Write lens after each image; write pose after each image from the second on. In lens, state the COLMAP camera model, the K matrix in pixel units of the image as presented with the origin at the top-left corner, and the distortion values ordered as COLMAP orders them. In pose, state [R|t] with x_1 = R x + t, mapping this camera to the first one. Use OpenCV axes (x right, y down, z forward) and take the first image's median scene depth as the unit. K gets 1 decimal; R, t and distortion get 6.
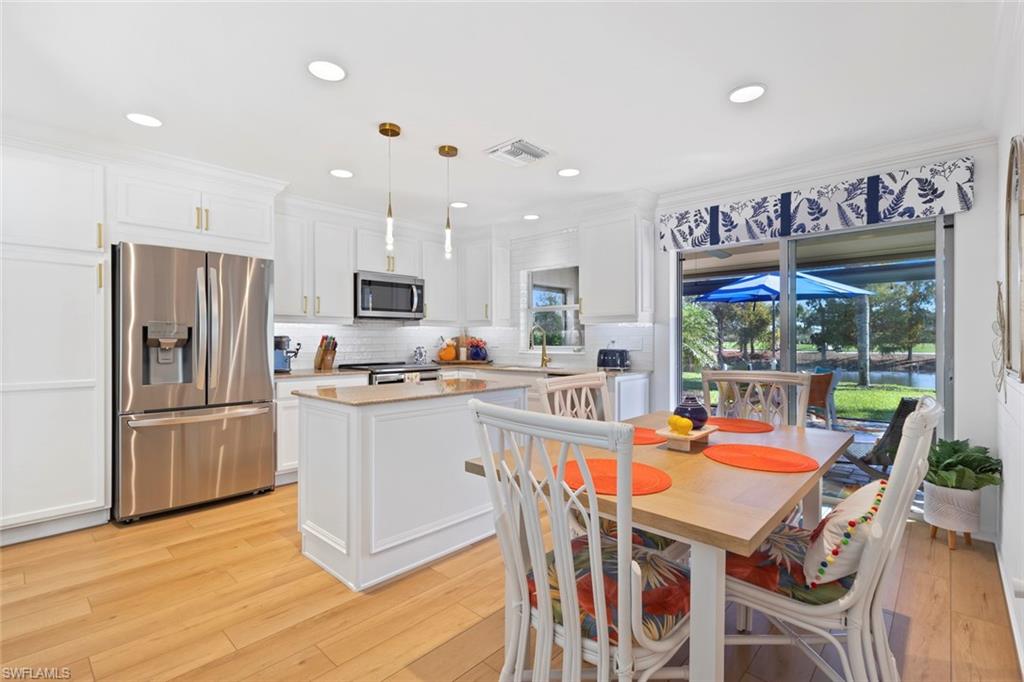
lens RADIAL K [[472.8, 0, 509.3], [0, 472.8, 341.2], [0, 0, 1]] dist [0.001362, 0.003641]
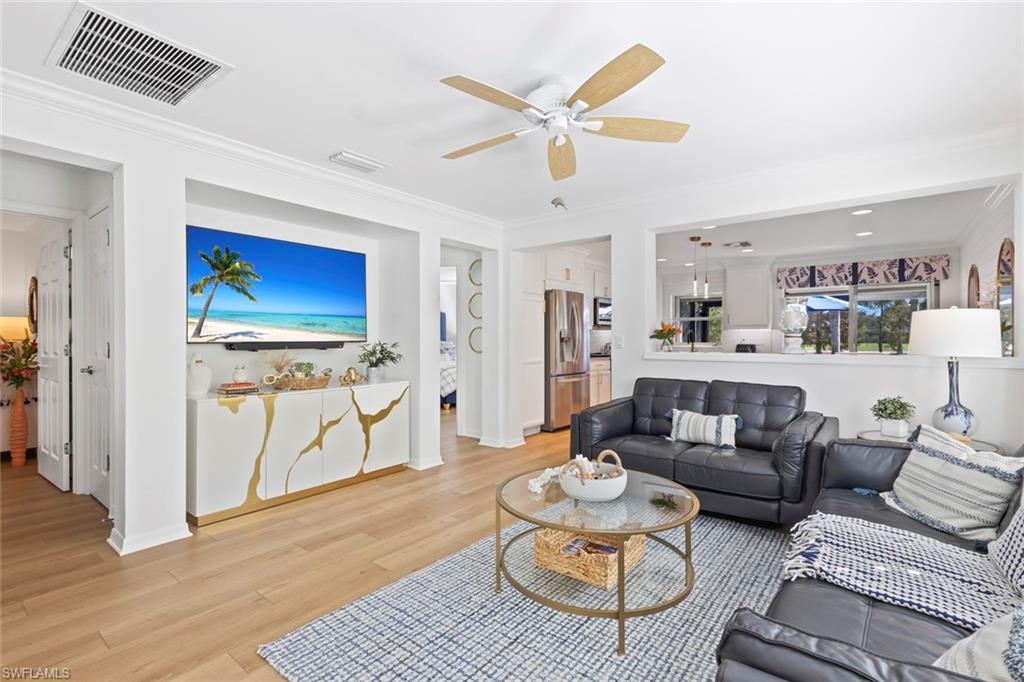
lens RADIAL K [[472.8, 0, 512.3], [0, 472.8, 338.5], [0, 0, 1]] dist [0.001362, 0.003641]
pose [[0.995870, 0.000805, 0.090789, -0.979462], [-0.000288, 0.999984, -0.005705, 0.007258], [-0.090792, 0.005655, 0.995854, -0.792838]]
